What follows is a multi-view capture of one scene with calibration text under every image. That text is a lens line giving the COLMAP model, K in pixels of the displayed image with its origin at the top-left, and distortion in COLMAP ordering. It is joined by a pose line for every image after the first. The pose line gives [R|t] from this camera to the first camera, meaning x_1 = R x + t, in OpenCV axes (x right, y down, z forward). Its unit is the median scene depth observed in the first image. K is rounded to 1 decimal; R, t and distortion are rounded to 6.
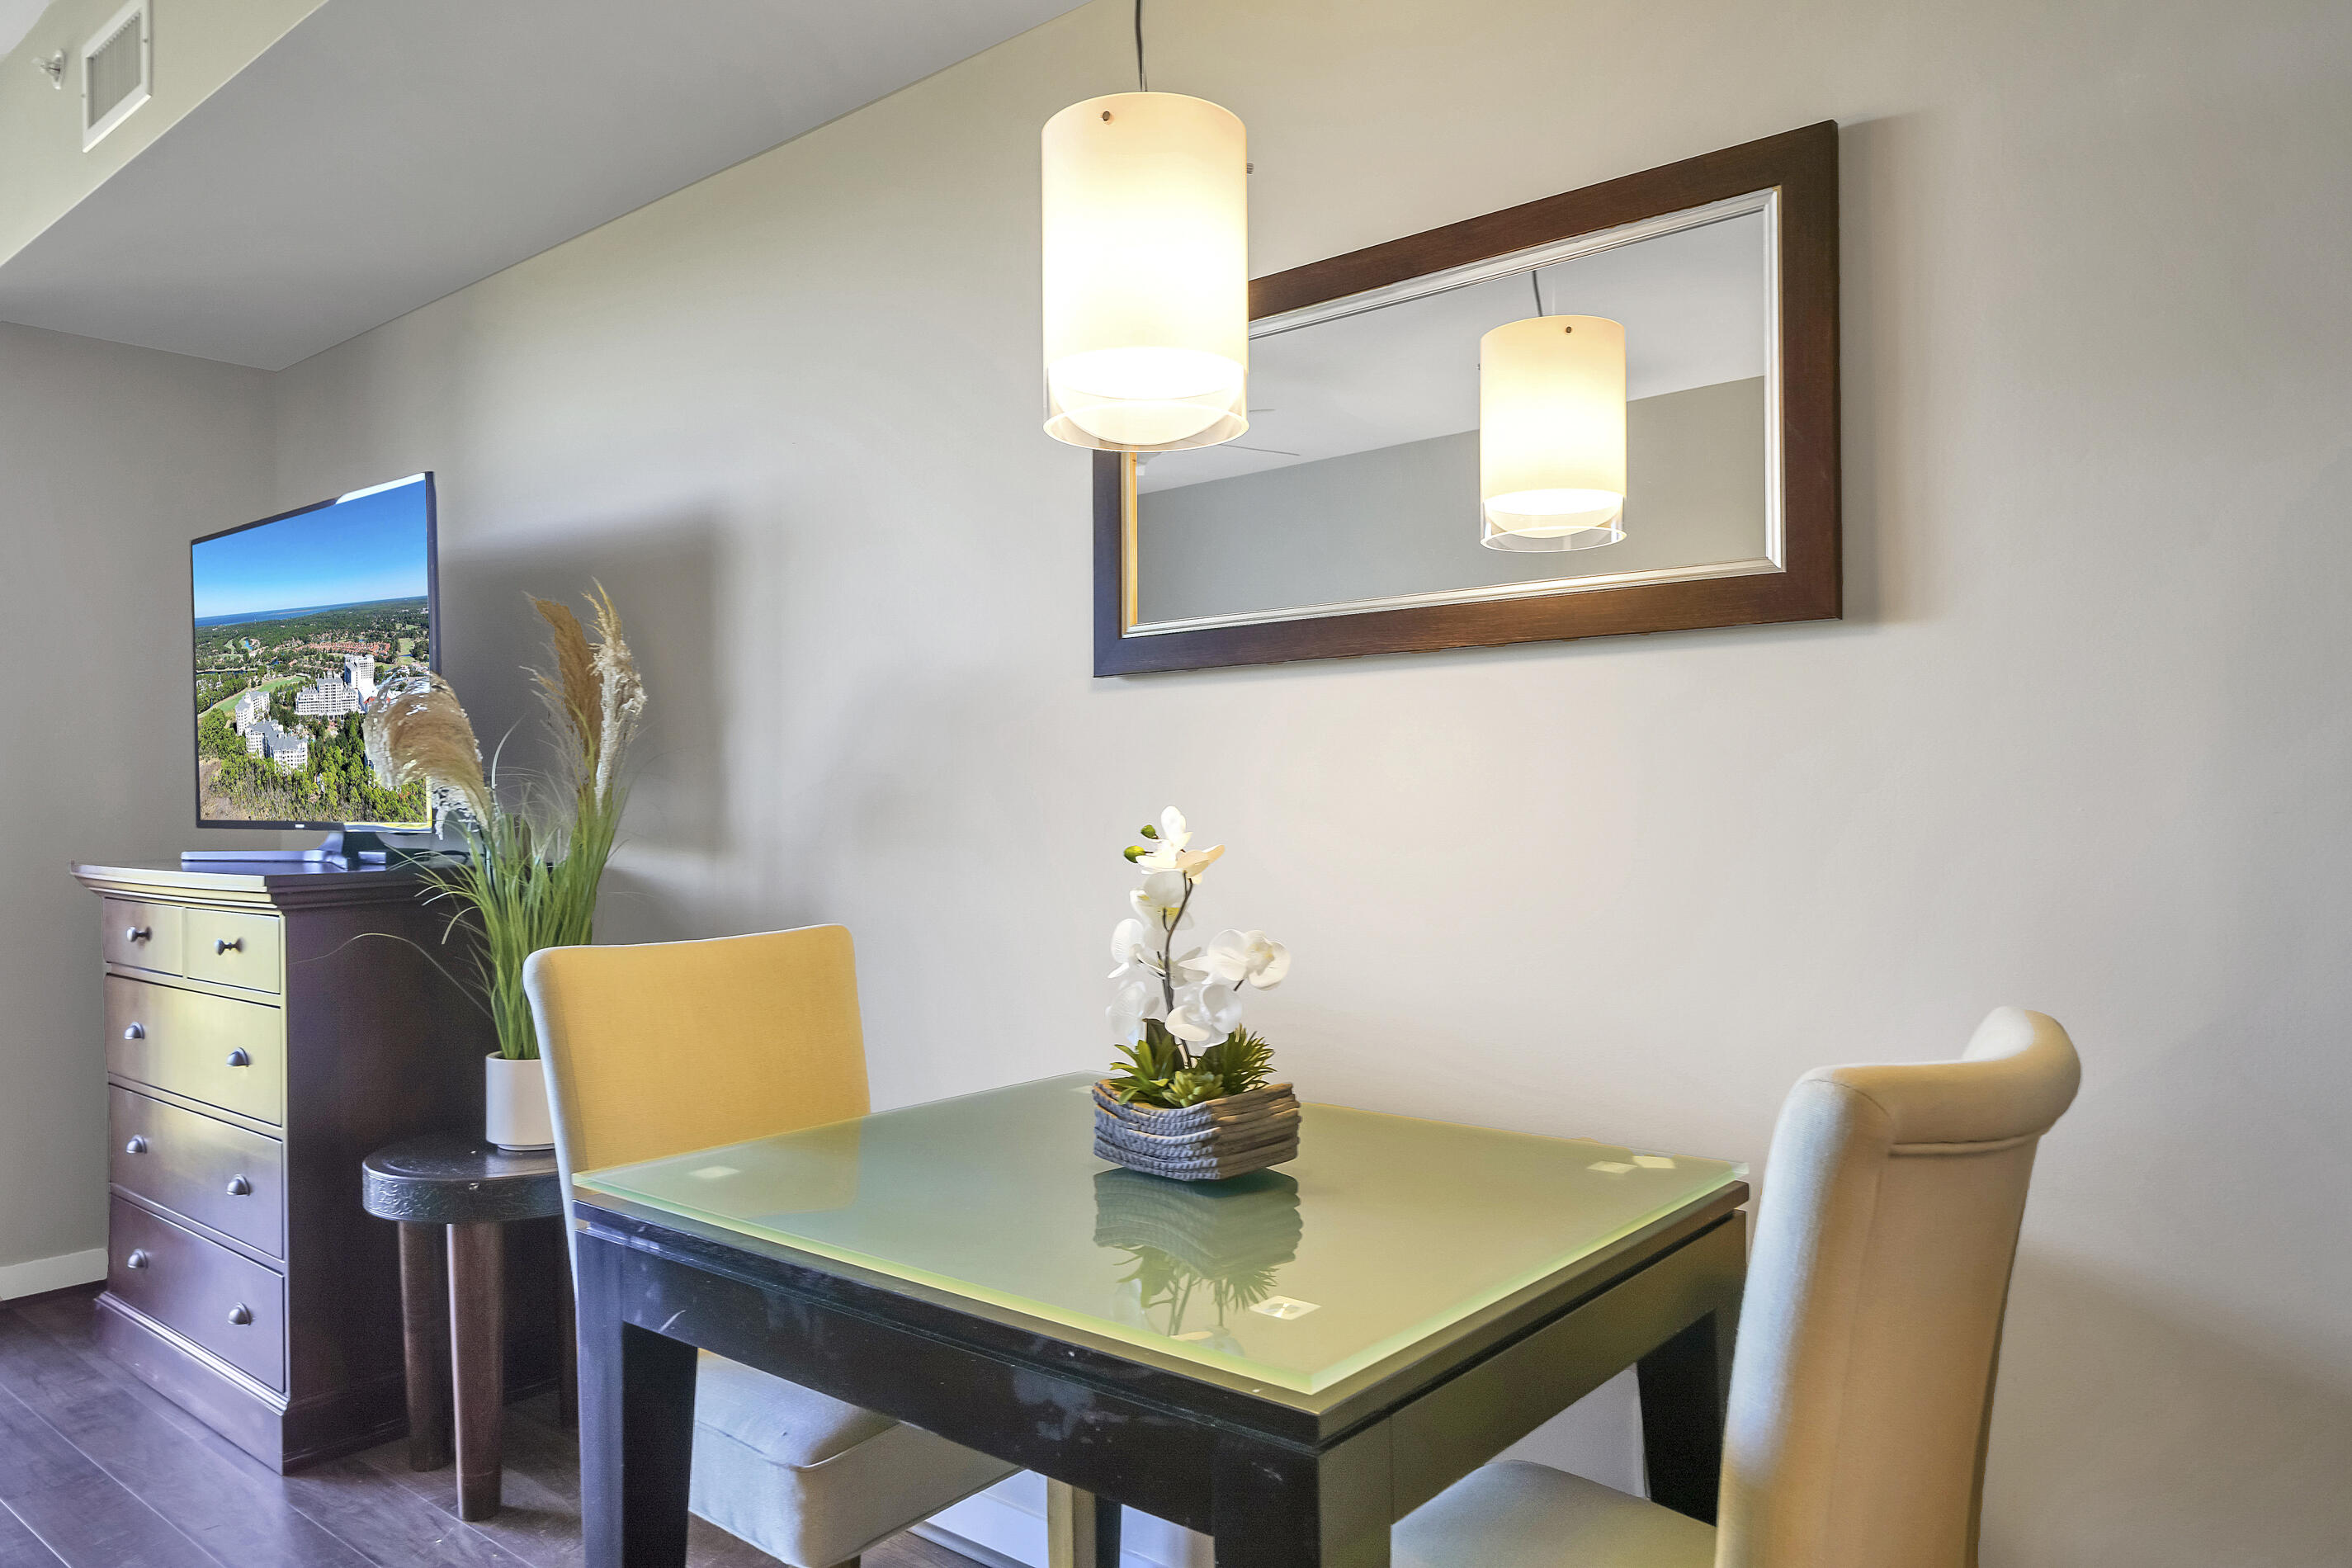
lens RADIAL K [[1579.5, 0, 1176.0], [0, 1579.5, 784.0], [0, 0, 1]] dist [-0.000032, -0.000129]
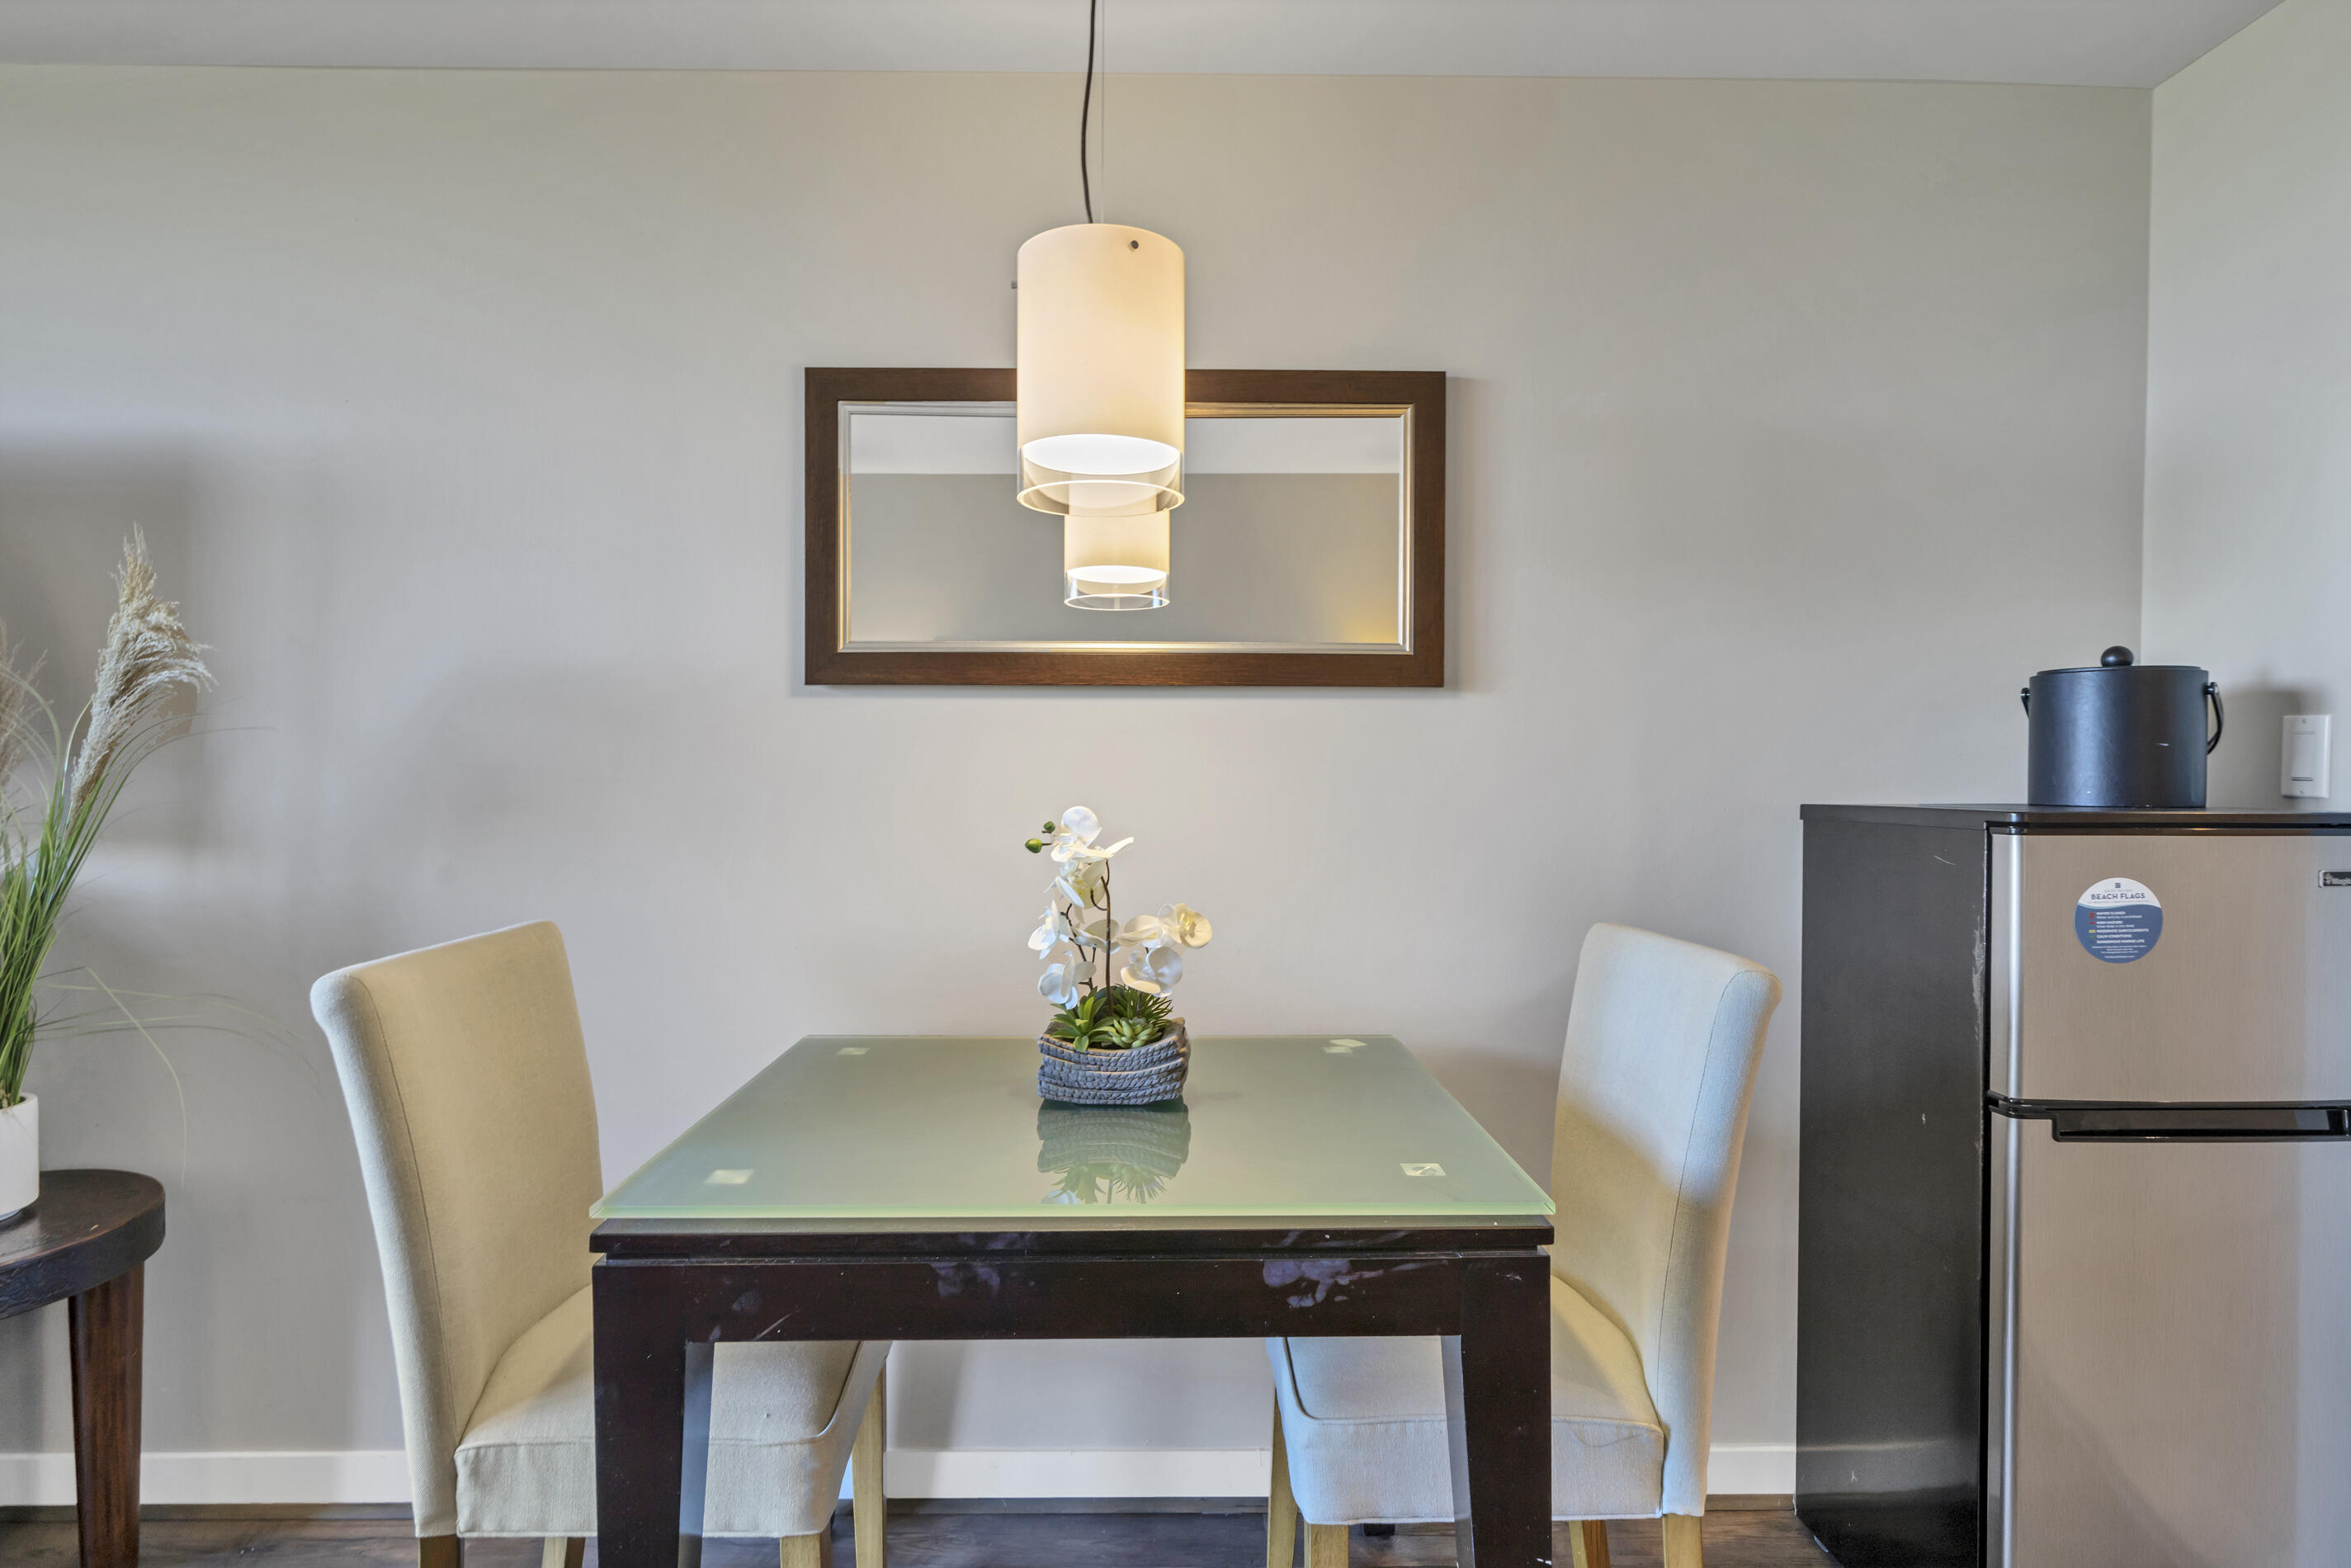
lens RADIAL K [[1247.9, 0, 1175.5], [0, 1247.9, 784.0], [0, 0, 1]] dist [0.002994, 0.000201]
pose [[0.756954, 0.003323, 0.653459, -0.627085], [-0.015816, 0.999787, 0.013236, -0.018985], [-0.653276, -0.020354, 0.756846, 0.230223]]
